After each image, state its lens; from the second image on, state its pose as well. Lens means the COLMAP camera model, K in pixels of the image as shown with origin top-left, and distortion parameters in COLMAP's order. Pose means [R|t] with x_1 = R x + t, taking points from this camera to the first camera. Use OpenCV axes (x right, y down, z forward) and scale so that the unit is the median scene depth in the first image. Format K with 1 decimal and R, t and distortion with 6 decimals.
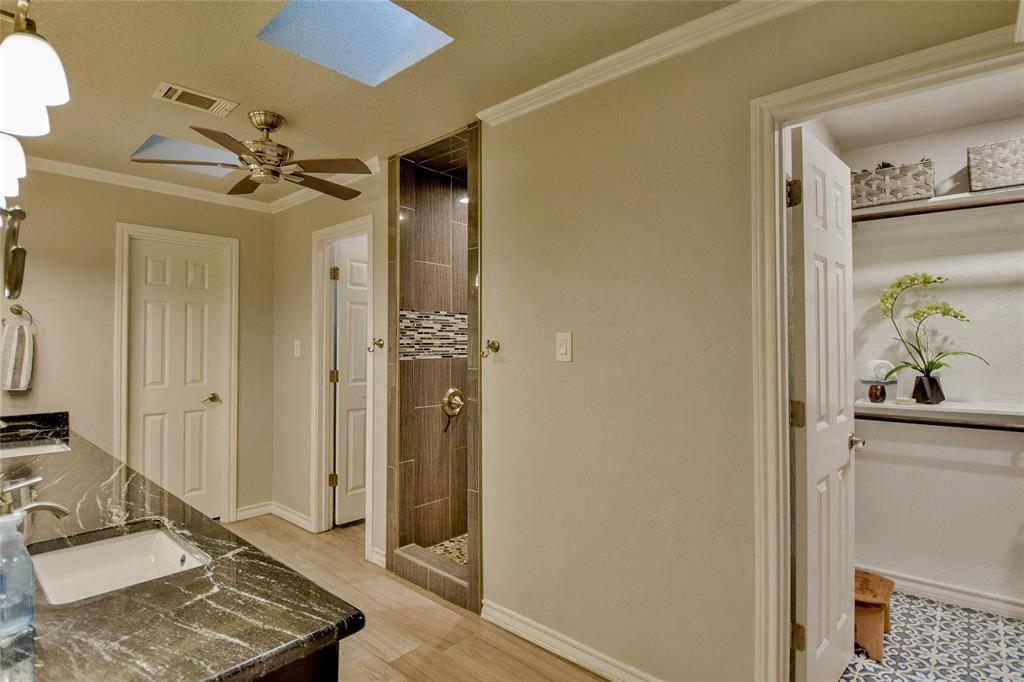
lens RADIAL K [[511.5, 0, 507.5], [0, 511.5, 340.5], [0, 0, 1]] dist [0.012243, -0.023246]
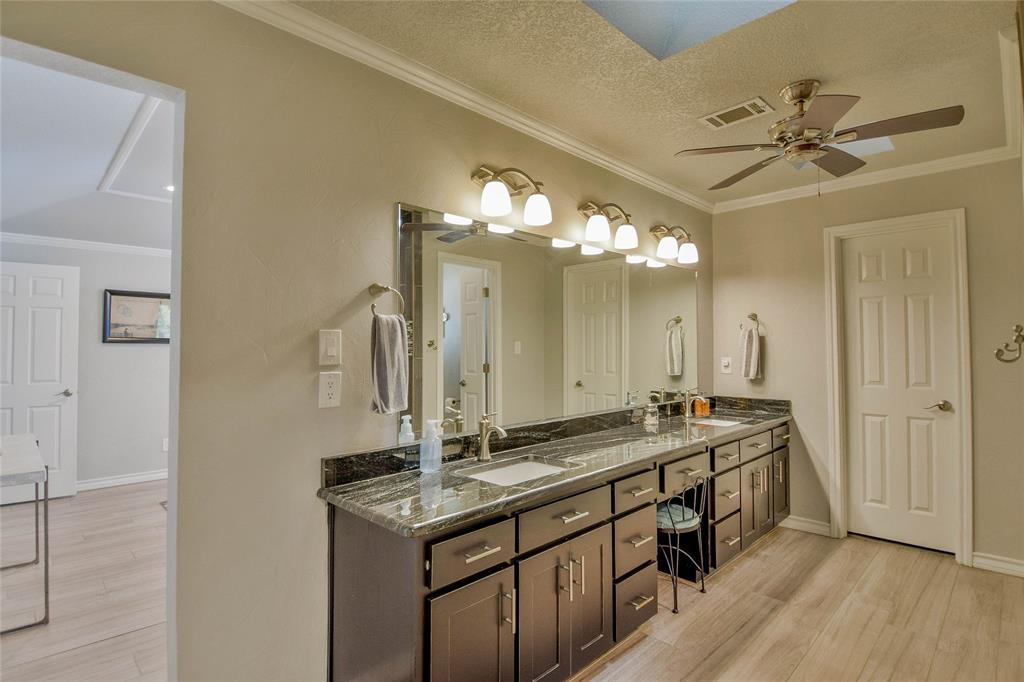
lens RADIAL K [[511.5, 0, 507.2], [0, 511.5, 341.0], [0, 0, 1]] dist [0.012243, -0.023246]
pose [[-0.058755, -0.017021, -0.998127, 0.318284], [0.016618, 0.999699, -0.018026, 0.011198], [0.998134, -0.017646, -0.058454, 0.376757]]
